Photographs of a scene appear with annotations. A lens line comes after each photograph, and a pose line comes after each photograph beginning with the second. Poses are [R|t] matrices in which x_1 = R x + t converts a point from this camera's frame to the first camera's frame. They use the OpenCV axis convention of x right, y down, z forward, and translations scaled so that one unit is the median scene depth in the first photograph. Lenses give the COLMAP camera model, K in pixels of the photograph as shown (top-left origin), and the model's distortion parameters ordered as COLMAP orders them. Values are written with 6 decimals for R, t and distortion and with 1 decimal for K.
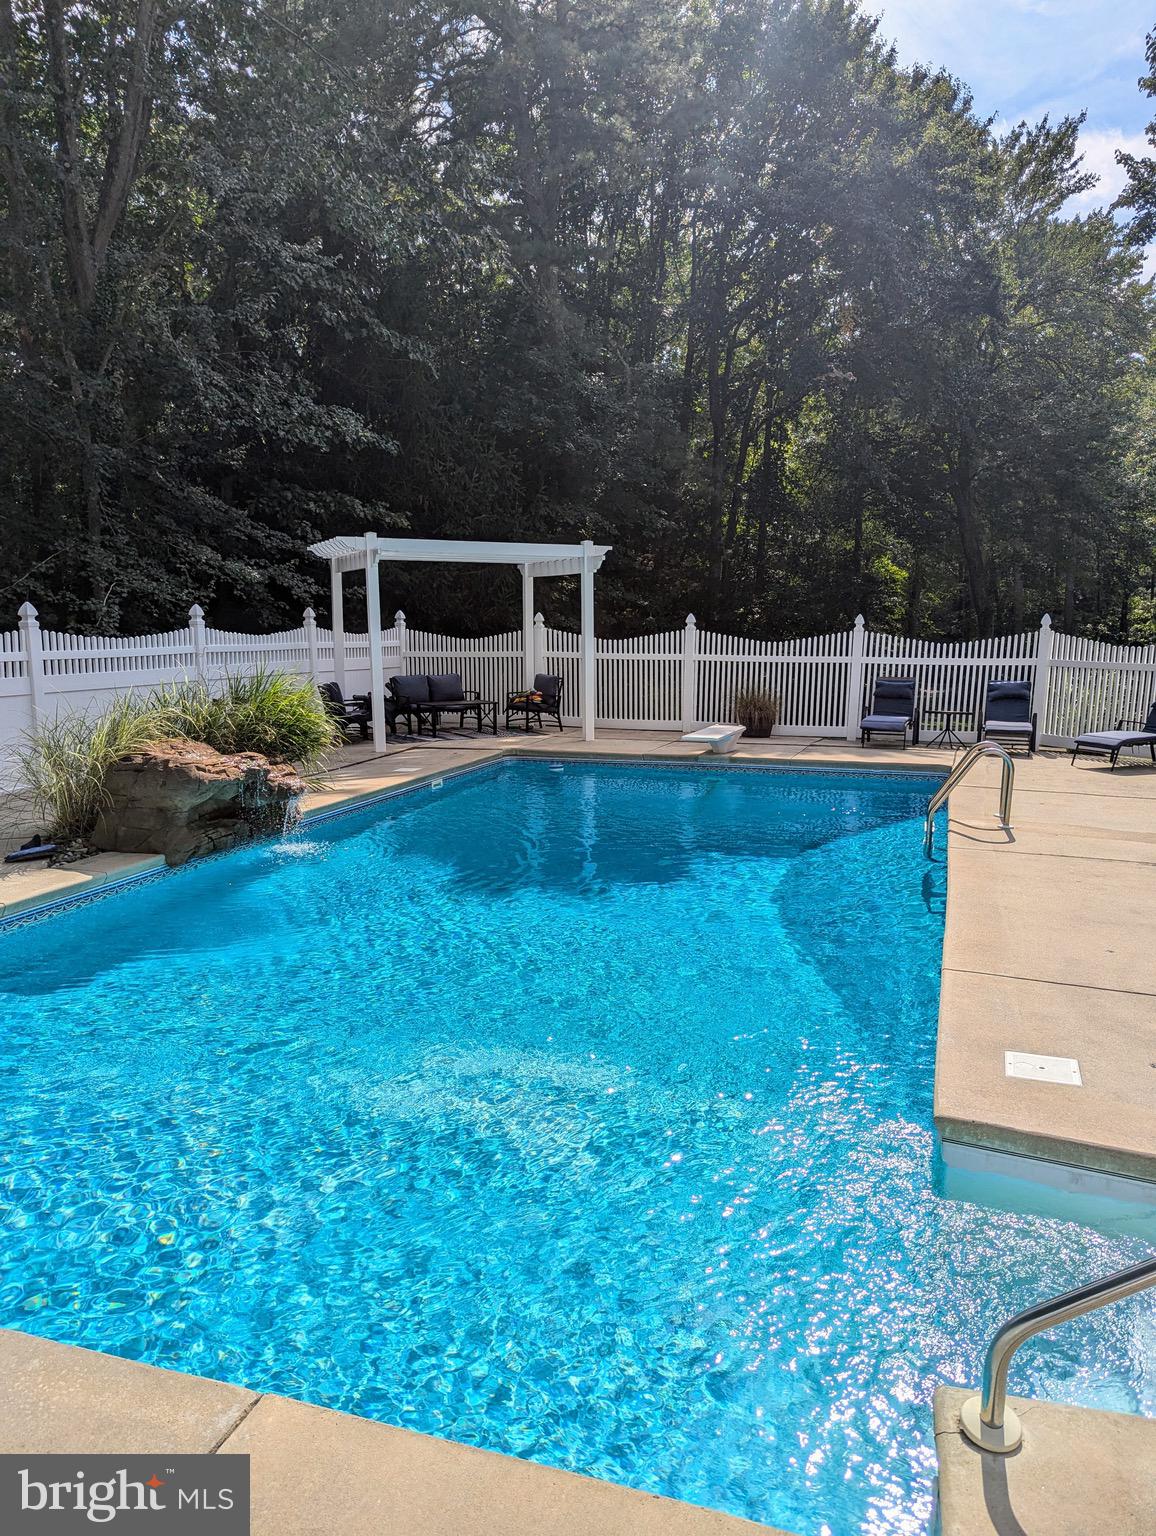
lens RADIAL K [[1070.5, 0, 578.0], [0, 1070.5, 768.0], [0, 0, 1]] dist [0.051474, -0.060777]
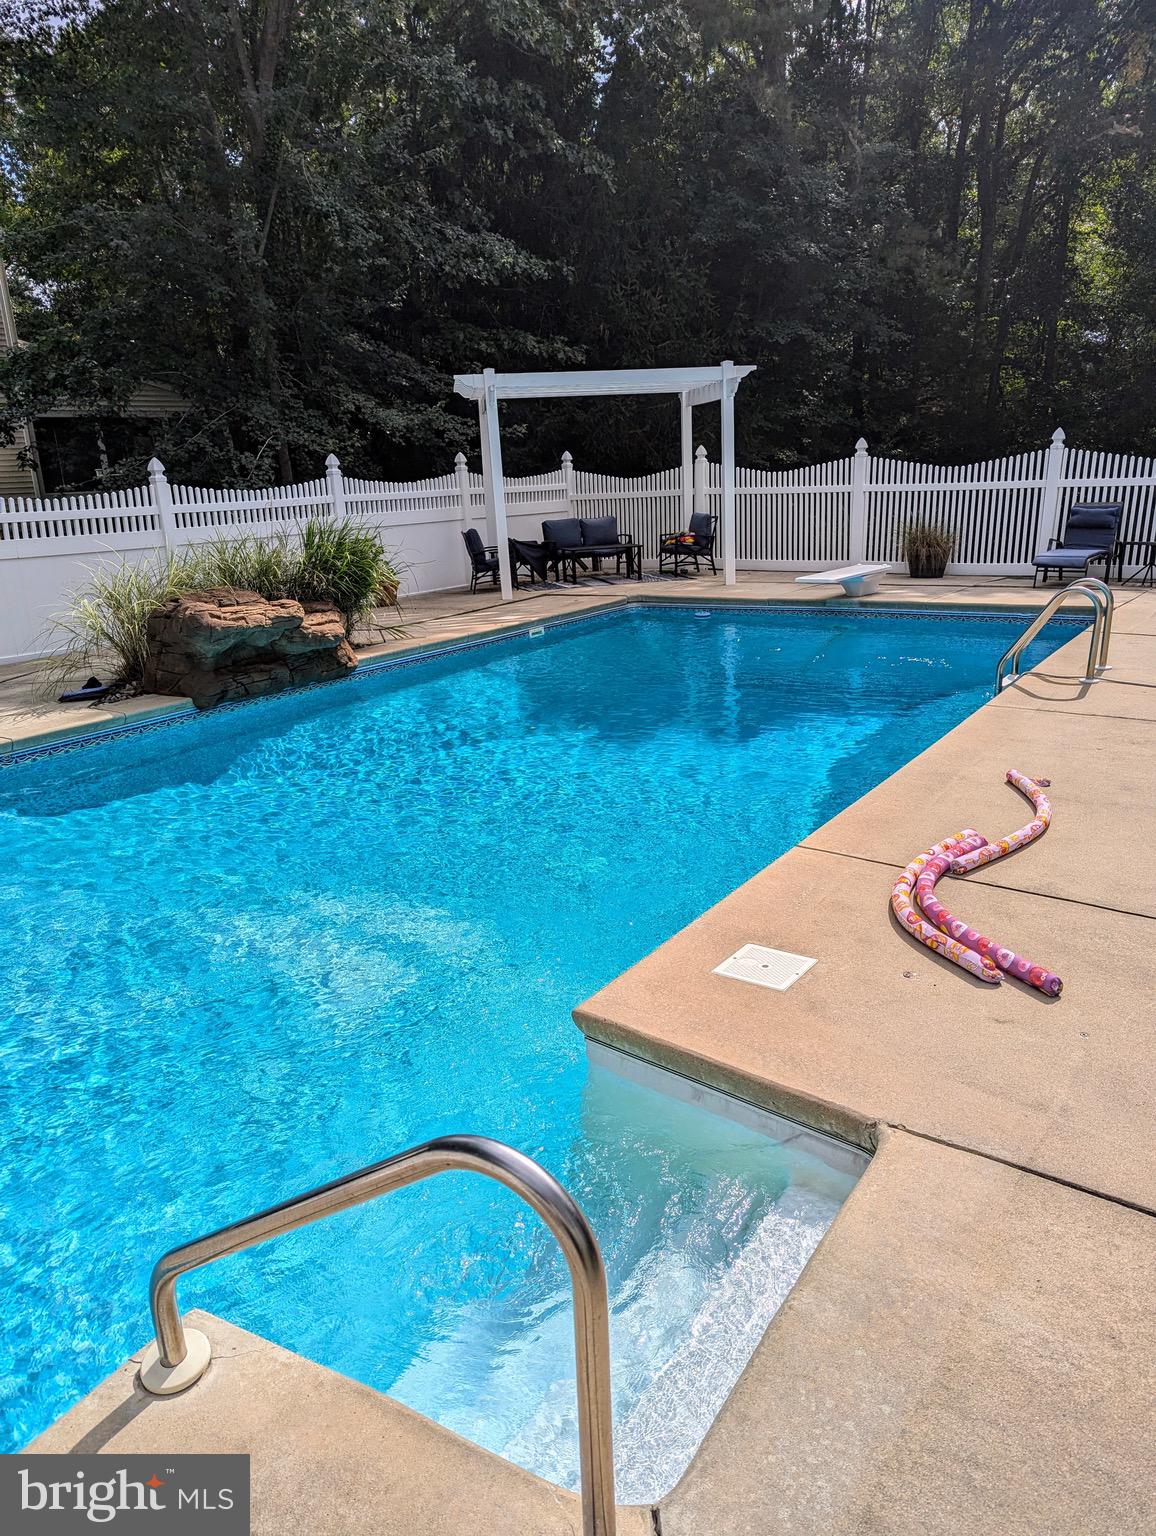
lens RADIAL K [[1070.5, 0, 578.0], [0, 1070.5, 768.0], [0, 0, 1]] dist [0.051474, -0.060777]
pose [[0.959616, 0.034641, -0.279173, 0.148085], [0.004916, 0.990173, 0.139761, 0.001393], [0.281271, -0.135490, 0.950015, 0.050311]]
